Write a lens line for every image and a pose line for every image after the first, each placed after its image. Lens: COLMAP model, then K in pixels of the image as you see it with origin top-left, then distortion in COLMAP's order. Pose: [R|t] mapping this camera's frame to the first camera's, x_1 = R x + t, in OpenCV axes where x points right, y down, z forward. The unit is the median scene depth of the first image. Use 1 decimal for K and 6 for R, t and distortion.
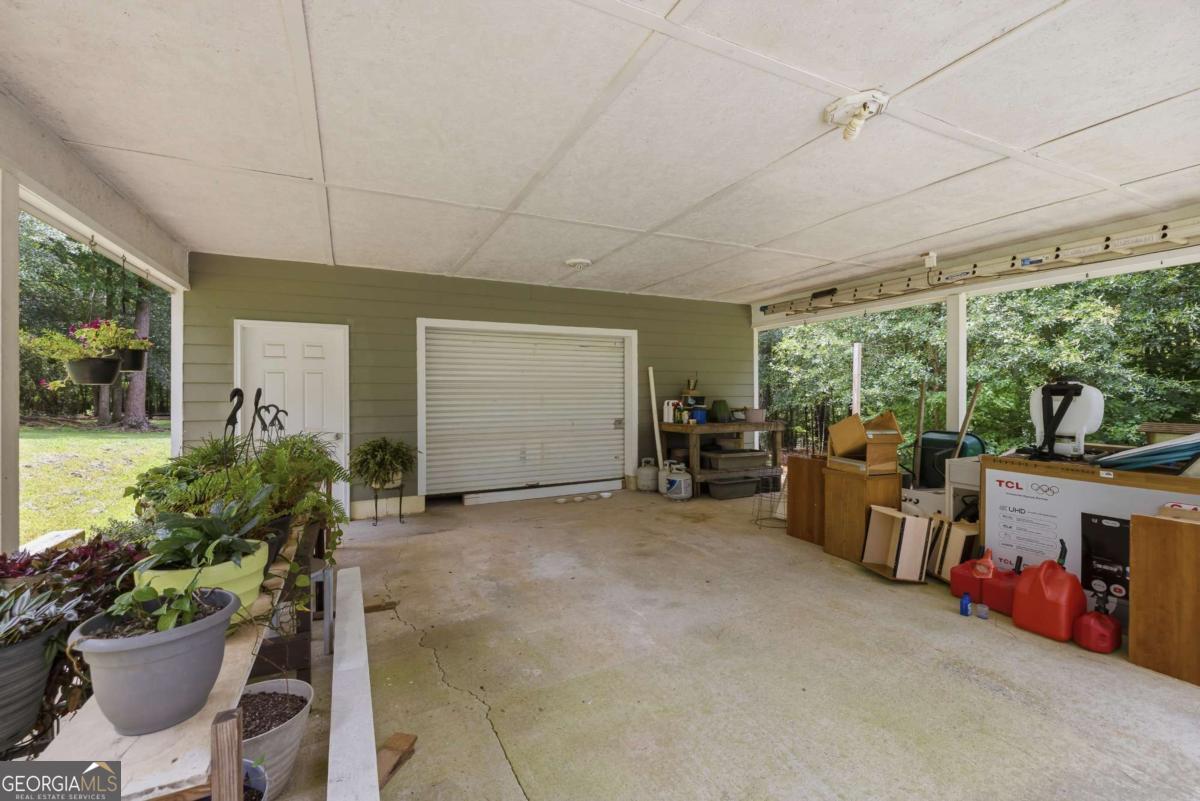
lens RADIAL K [[508.1, 0, 601.5], [0, 508.1, 395.1], [0, 0, 1]] dist [0.001810, 0.000343]
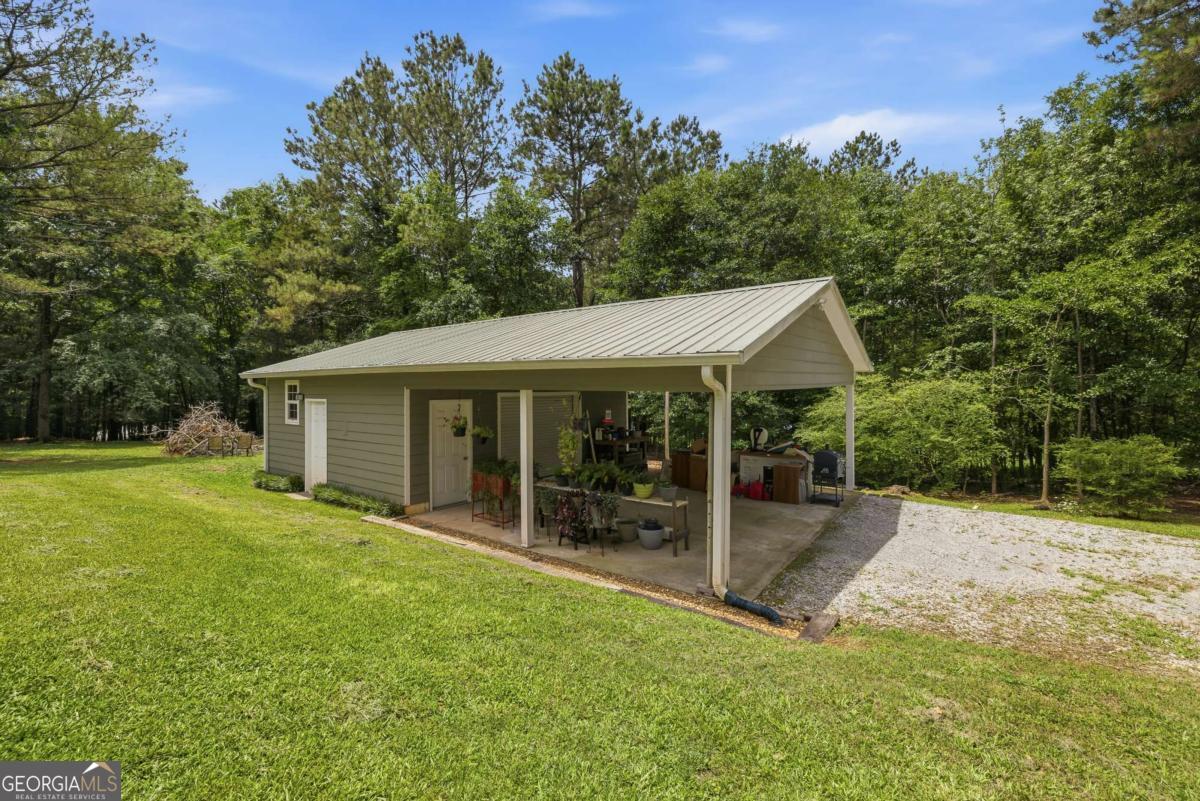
lens RADIAL K [[508.1, 0, 601.5], [0, 508.1, 395.1], [0, 0, 1]] dist [0.001810, 0.000343]
pose [[0.887931, -0.006310, 0.459933, -1.484592], [0.003096, 0.999965, 0.007741, -0.261587], [-0.459966, -0.005449, 0.887920, -1.429818]]
